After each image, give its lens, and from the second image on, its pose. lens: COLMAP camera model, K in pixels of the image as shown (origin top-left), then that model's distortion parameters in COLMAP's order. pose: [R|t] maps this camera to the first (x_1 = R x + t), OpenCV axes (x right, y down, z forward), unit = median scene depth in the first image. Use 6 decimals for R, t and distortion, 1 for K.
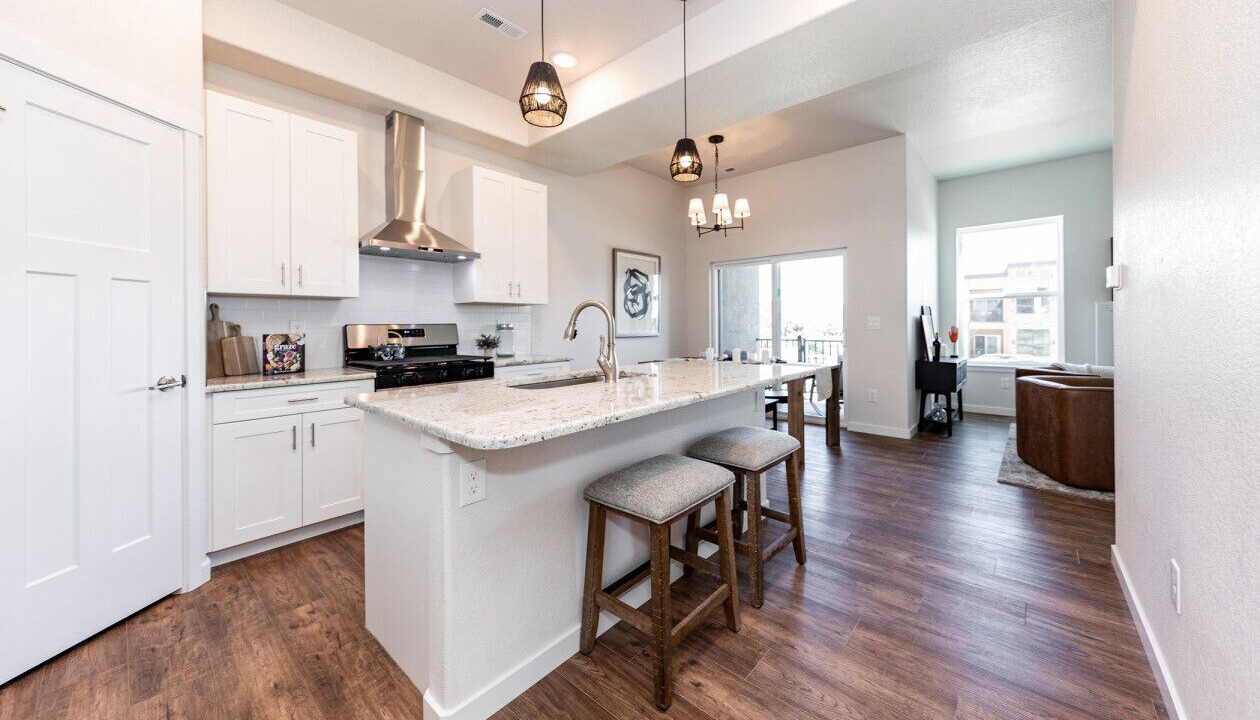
lens RADIAL K [[476.8, 0, 675.5], [0, 476.8, 314.6], [0, 0, 1]] dist [0.004754, -0.000031]
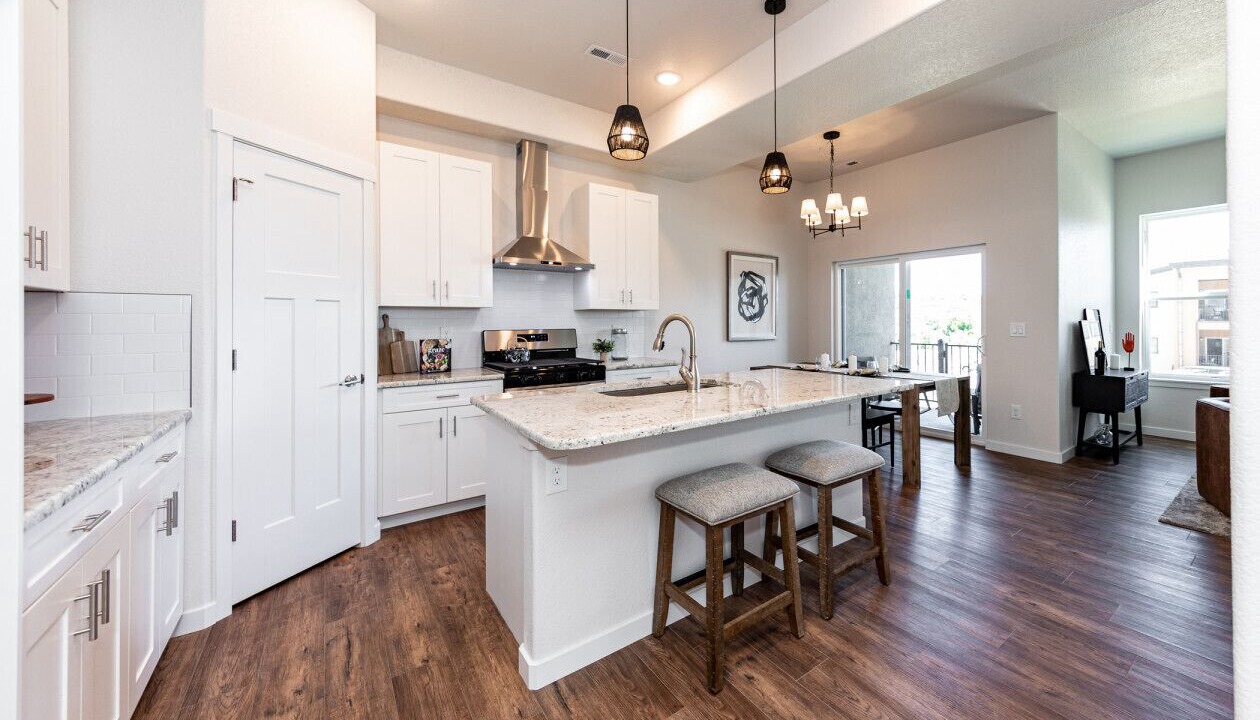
lens RADIAL K [[508.1, 0, 706.8], [0, 508.1, 309.1], [0, 0, 1]] dist [0.008621, -0.000480]
pose [[0.975820, 0.000829, -0.218575, 0.112203], [-0.001007, 0.999999, -0.000703, -0.033427], [0.218574, 0.000907, 0.975820, -0.083280]]
